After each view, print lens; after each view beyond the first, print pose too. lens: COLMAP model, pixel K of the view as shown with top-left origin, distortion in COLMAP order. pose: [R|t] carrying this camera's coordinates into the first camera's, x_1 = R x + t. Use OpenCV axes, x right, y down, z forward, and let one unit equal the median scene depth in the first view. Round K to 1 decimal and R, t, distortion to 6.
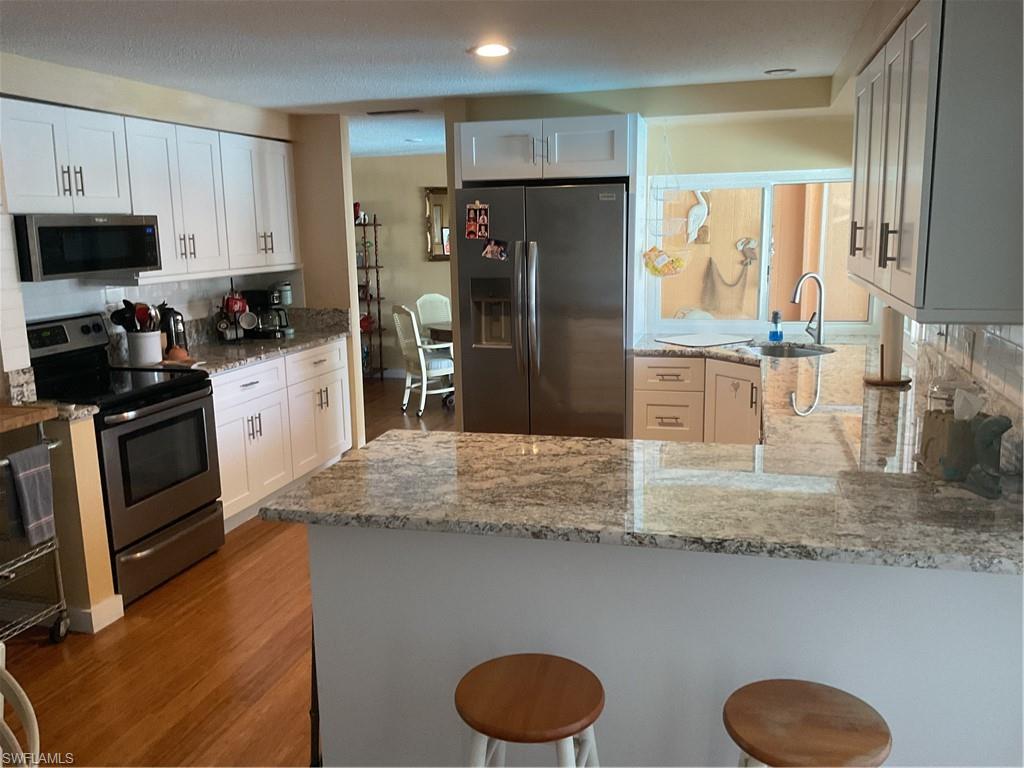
lens RADIAL K [[856.9, 0, 512.0], [0, 856.9, 384.0], [0, 0, 1]] dist [0.031906, -0.060558]
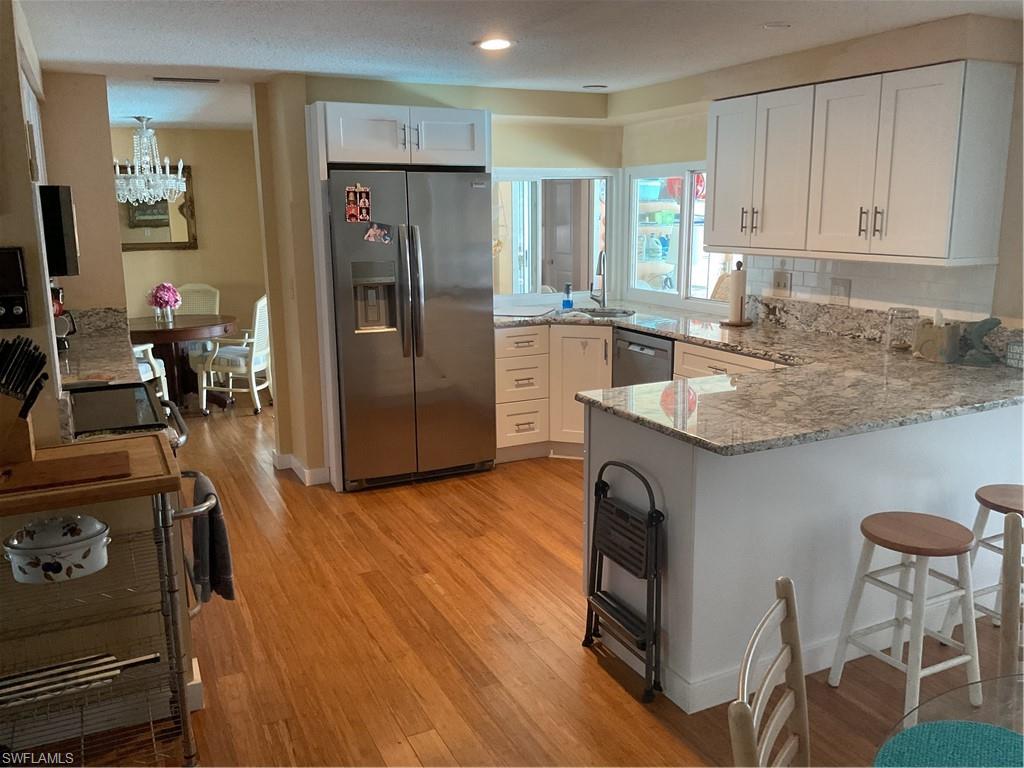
lens RADIAL K [[856.9, 0, 512.0], [0, 856.9, 384.0], [0, 0, 1]] dist [0.031906, -0.060558]
pose [[0.748111, -0.119950, 0.652643, -0.578687], [0.115406, 0.992057, 0.050044, -0.013913], [-0.653461, 0.037881, 0.756011, 0.146759]]
